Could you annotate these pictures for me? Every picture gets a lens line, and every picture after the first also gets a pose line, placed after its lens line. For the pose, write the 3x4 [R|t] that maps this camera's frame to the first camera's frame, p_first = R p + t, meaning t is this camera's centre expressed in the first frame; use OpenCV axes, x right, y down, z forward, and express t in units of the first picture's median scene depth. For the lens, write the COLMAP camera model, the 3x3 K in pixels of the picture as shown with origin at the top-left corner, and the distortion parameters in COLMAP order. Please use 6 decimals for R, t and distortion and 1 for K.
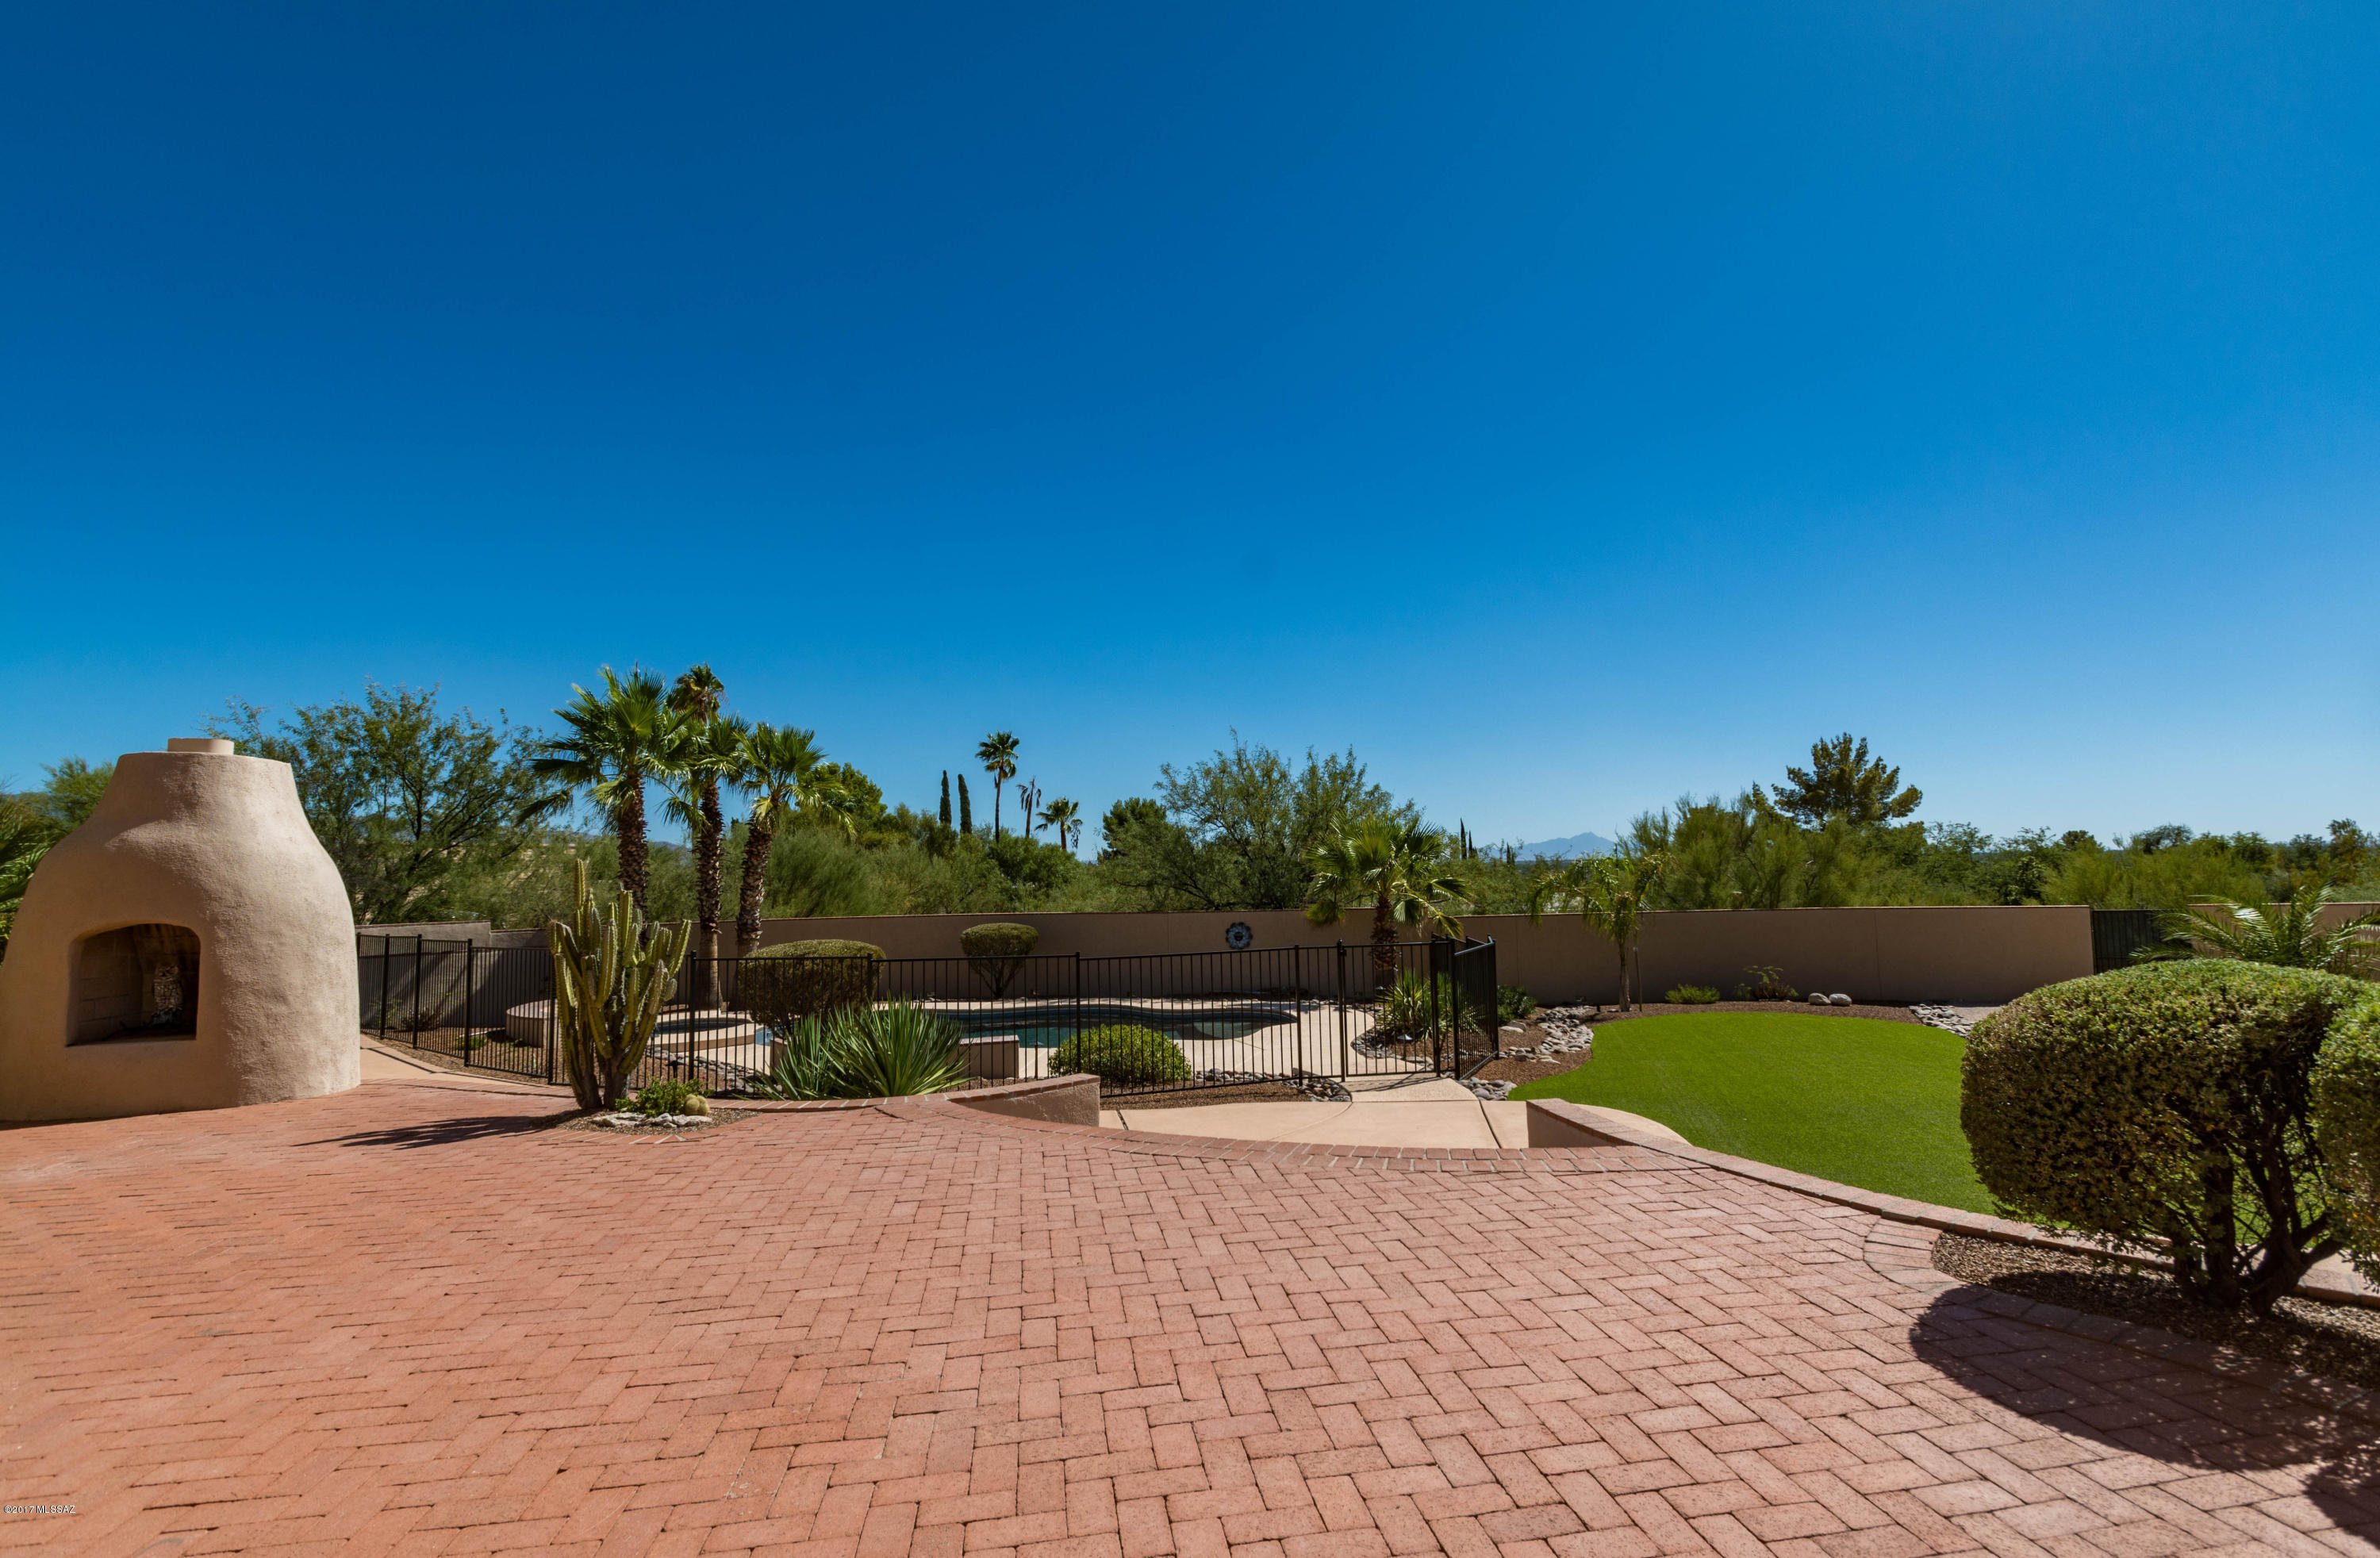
lens RADIAL K [[1093.5, 0, 1190.0], [0, 1093.5, 779.0], [0, 0, 1]] dist [0.005539, -0.003934]
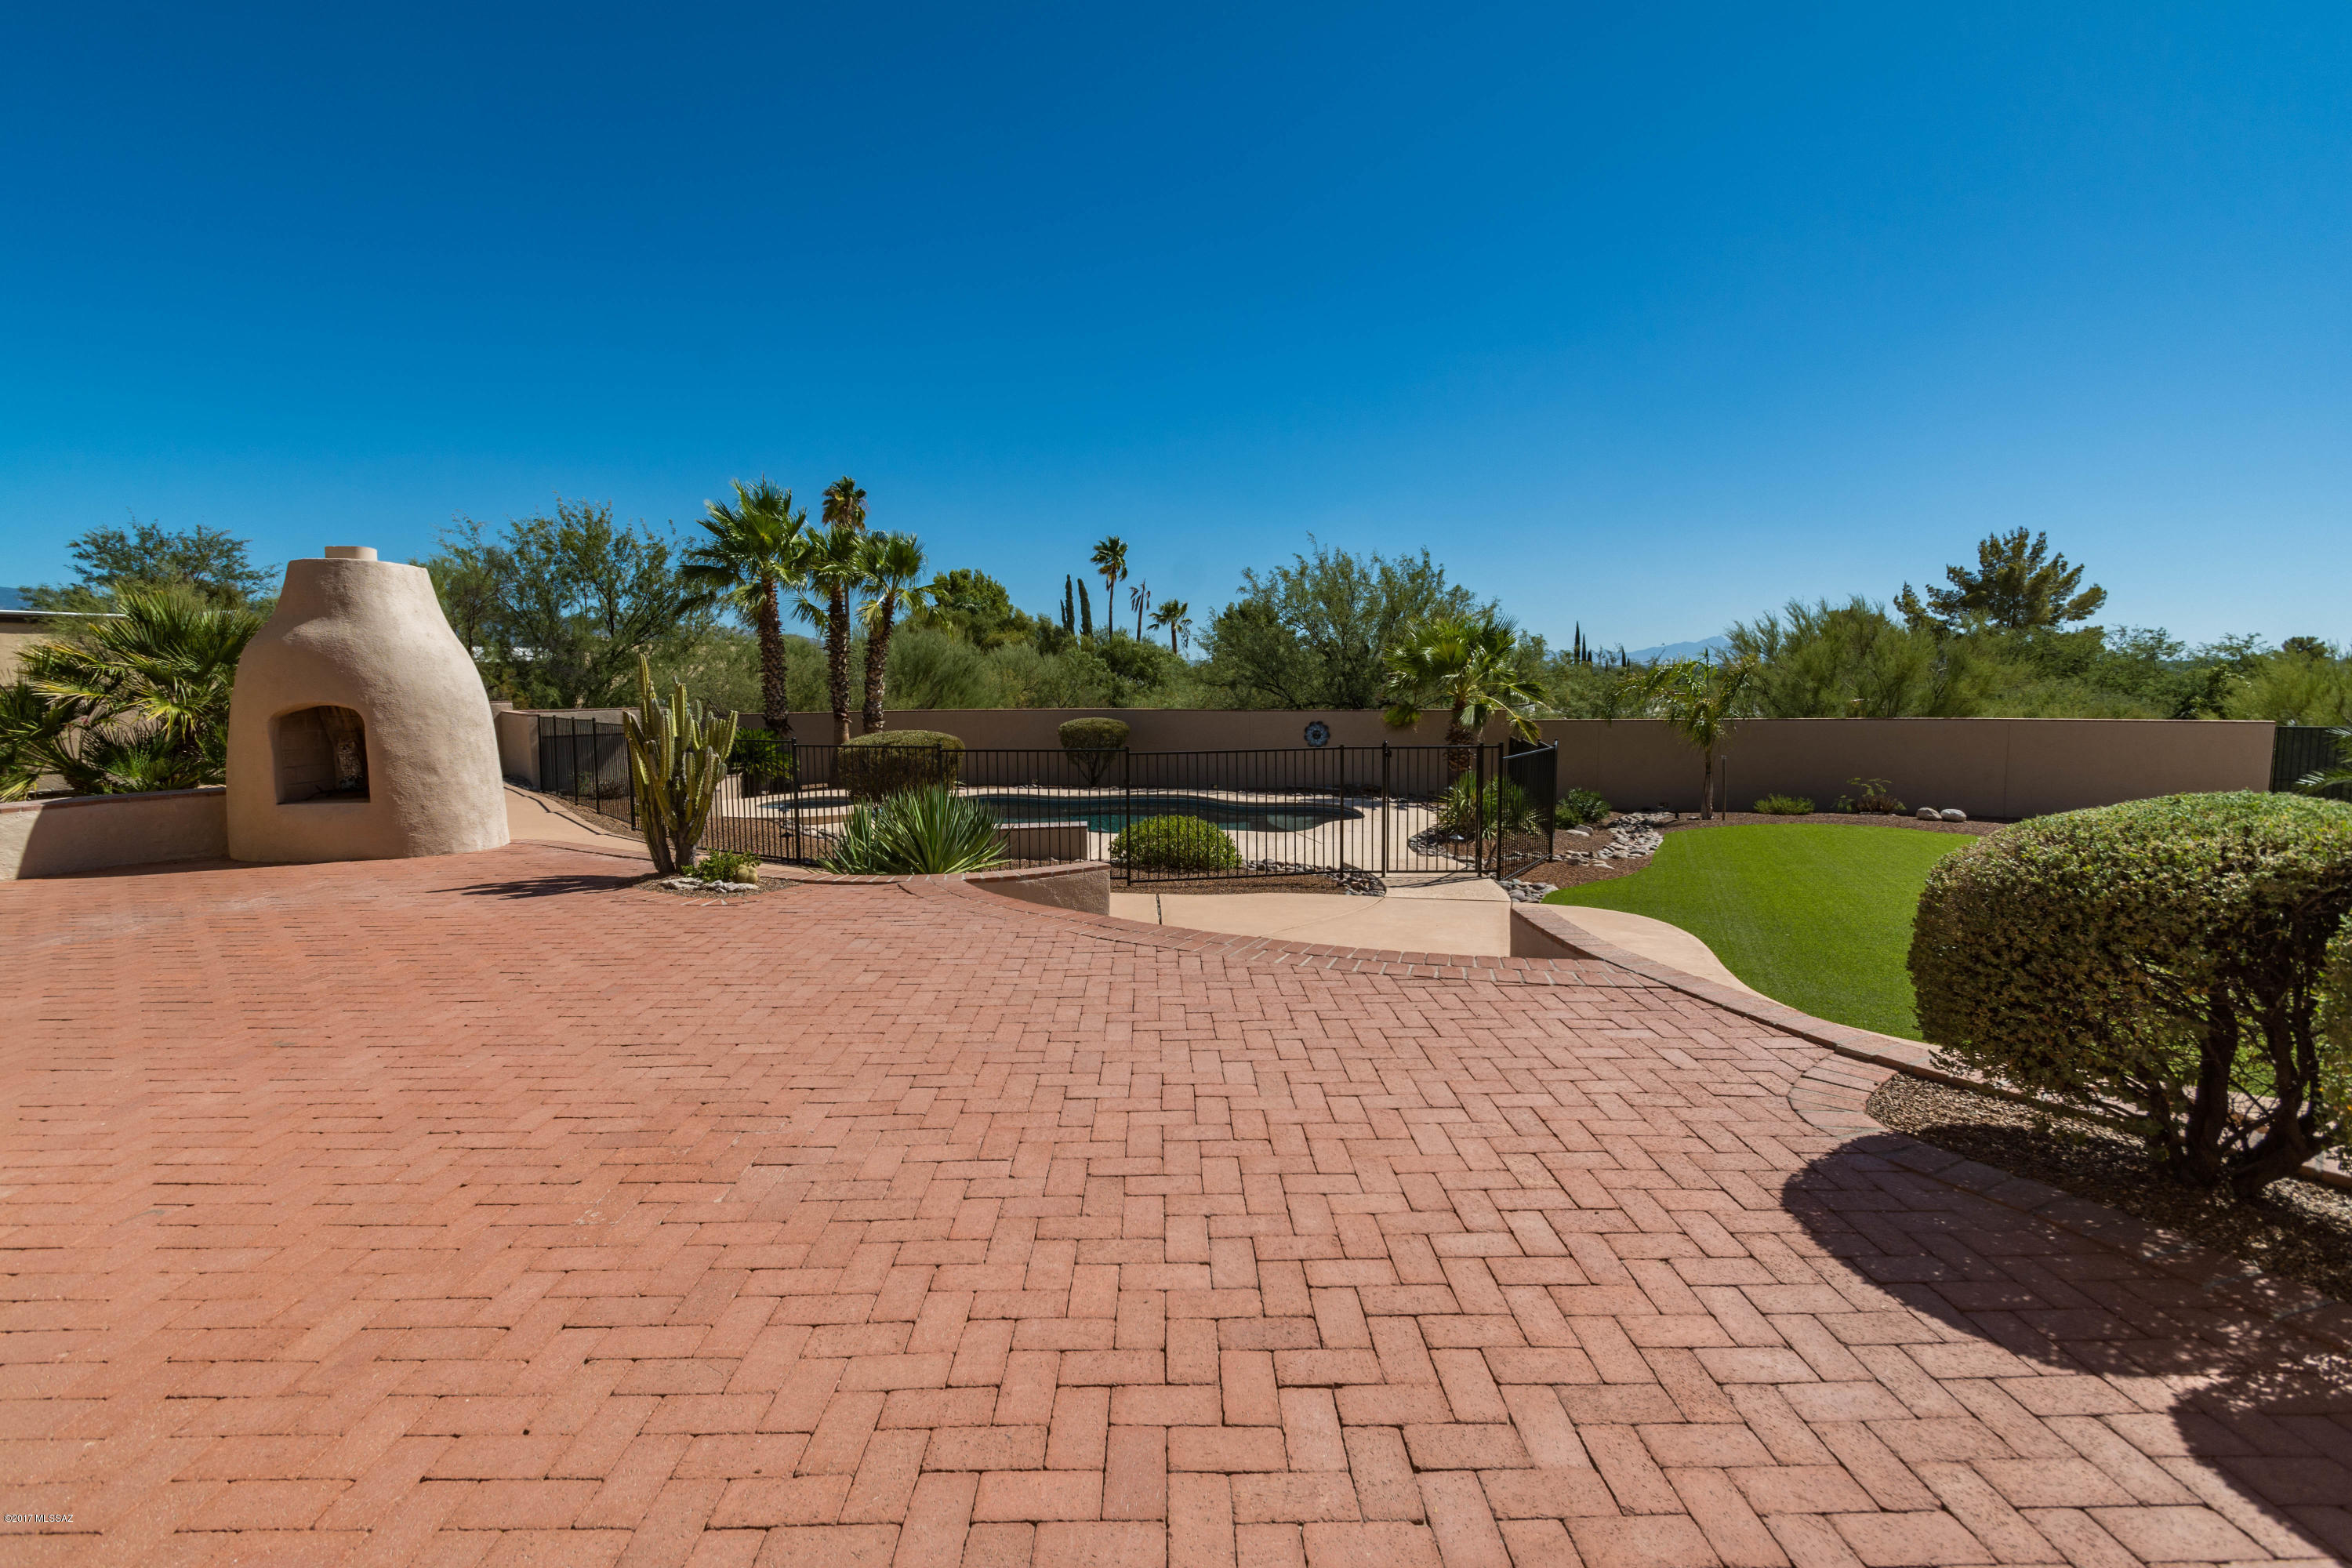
lens RADIAL K [[1024.4, 0, 1168.5], [0, 1024.4, 757.2], [0, 0, 1]] dist [0.000774, -0.000968]
pose [[0.985346, 0.025377, -0.168666, 0.141977], [0.003320, 0.985829, 0.167722, 0.003960], [0.170533, -0.165825, 0.971299, 0.066862]]
